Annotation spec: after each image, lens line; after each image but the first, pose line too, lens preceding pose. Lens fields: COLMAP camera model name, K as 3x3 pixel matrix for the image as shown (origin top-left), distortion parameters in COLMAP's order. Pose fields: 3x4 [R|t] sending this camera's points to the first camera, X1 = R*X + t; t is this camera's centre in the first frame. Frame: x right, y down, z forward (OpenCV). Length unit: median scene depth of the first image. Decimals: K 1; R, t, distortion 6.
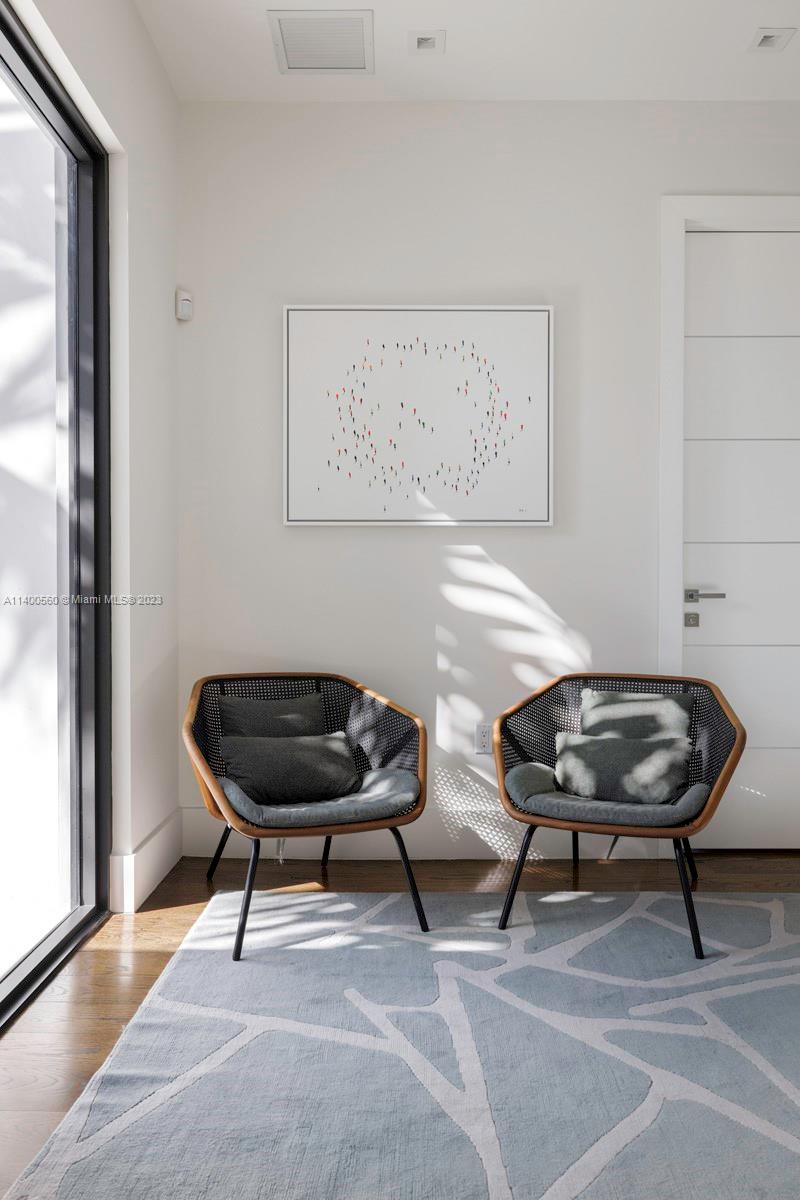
lens RADIAL K [[896.5, 0, 393.6], [0, 896.5, 598.1], [0, 0, 1]] dist [0.007510, 0.003995]
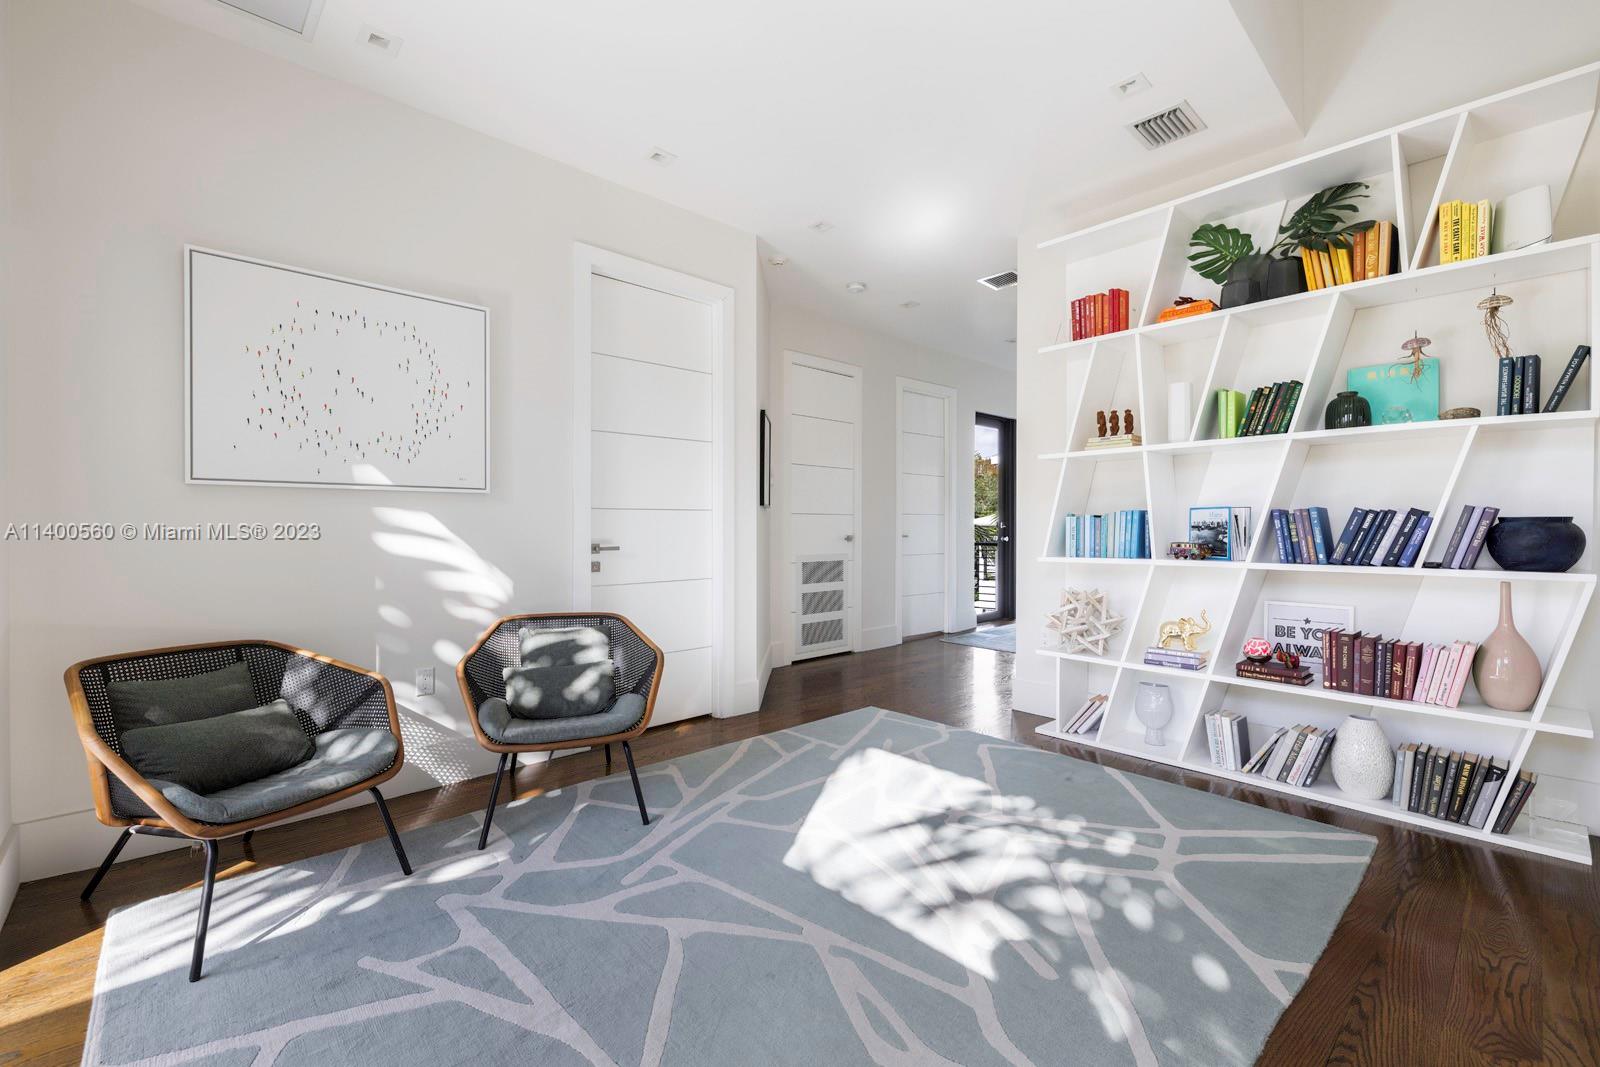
lens RADIAL K [[683.6, 0, 800.0], [0, 683.6, 527.4], [0, 0, 1]] dist [0.002974, -0.000492]
pose [[0.733277, -0.001915, 0.679928, -0.174693], [0.002809, 0.999996, -0.000213, -0.043518], [-0.679925, 0.002066, 0.733279, 0.073651]]
